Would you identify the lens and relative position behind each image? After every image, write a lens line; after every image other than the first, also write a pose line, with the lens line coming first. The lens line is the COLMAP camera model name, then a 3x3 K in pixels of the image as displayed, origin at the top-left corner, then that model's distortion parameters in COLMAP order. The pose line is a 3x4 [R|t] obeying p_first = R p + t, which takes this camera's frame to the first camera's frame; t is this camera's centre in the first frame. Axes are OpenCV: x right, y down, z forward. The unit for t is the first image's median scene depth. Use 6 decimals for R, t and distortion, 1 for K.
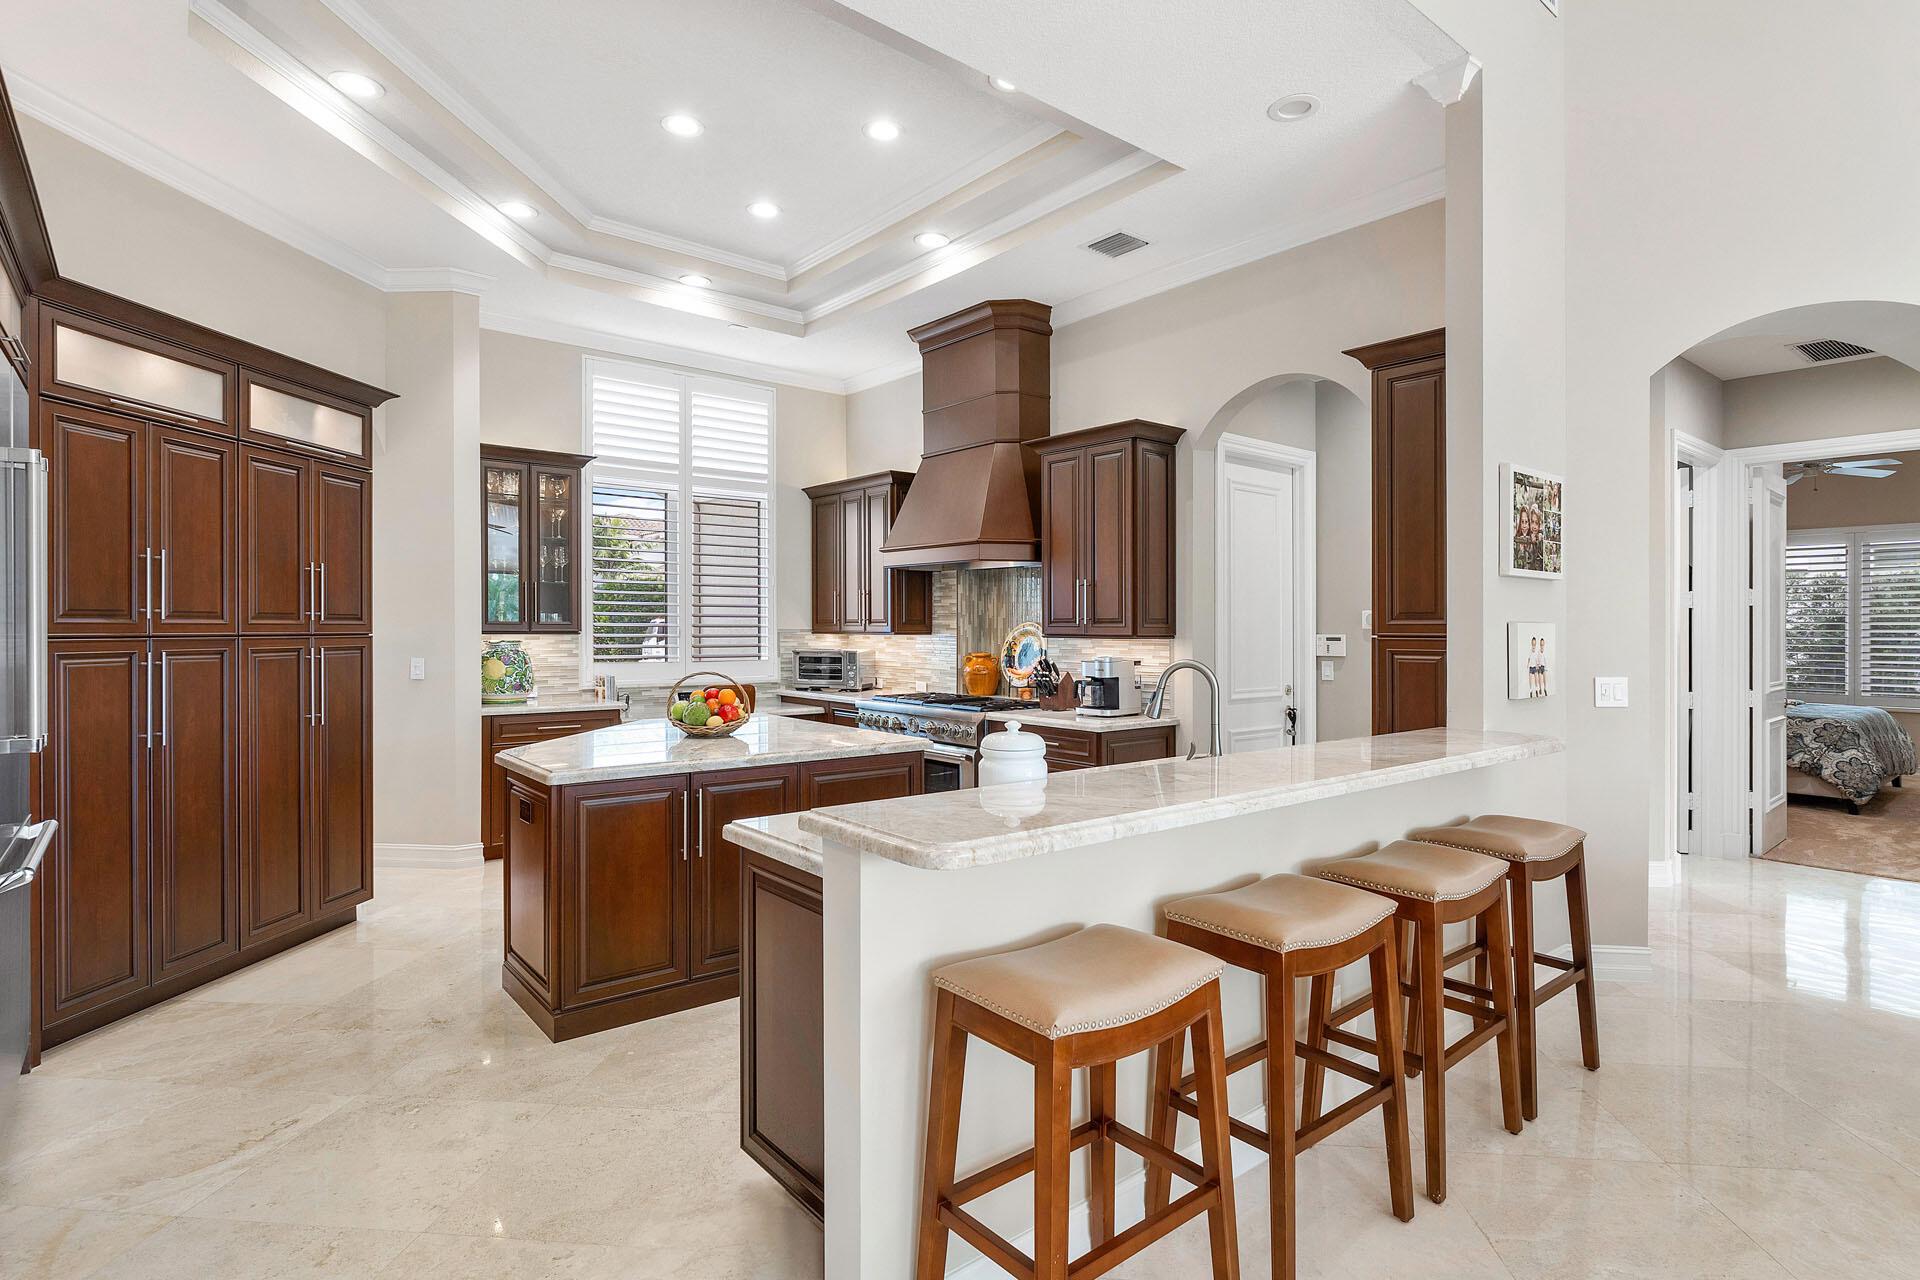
lens RADIAL K [[946.8, 0, 963.1], [0, 946.8, 634.2], [0, 0, 1]] dist [0.008527, -0.000582]
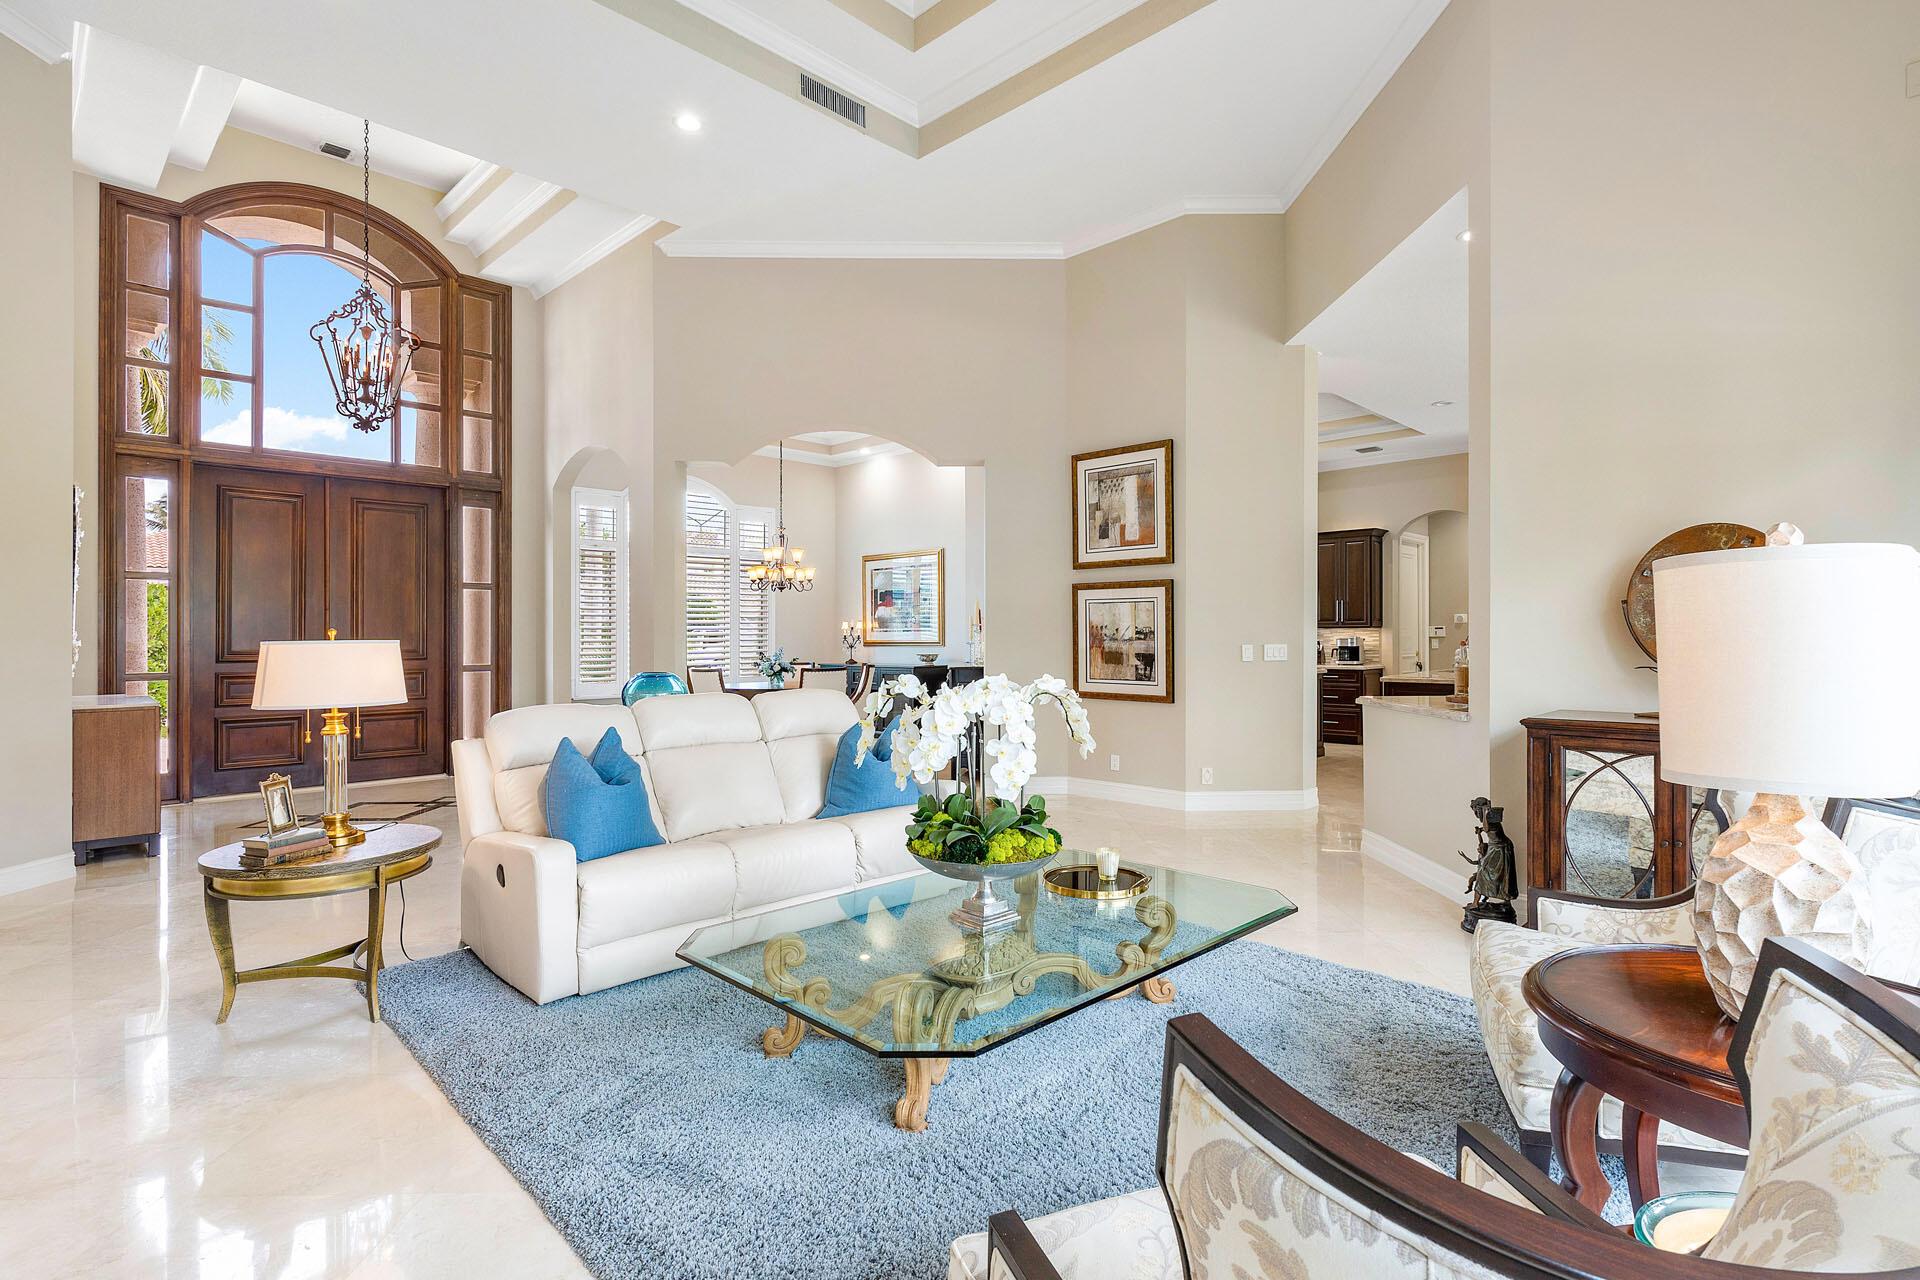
lens RADIAL K [[946.8, 0, 956.8], [0, 946.8, 634.0], [0, 0, 1]] dist [0.008527, -0.000582]
pose [[0.994119, -0.008271, 0.107978, -0.957433], [0.008821, 0.999950, -0.004622, 0.020021], [-0.107934, 0.005548, 0.994143, -1.019832]]
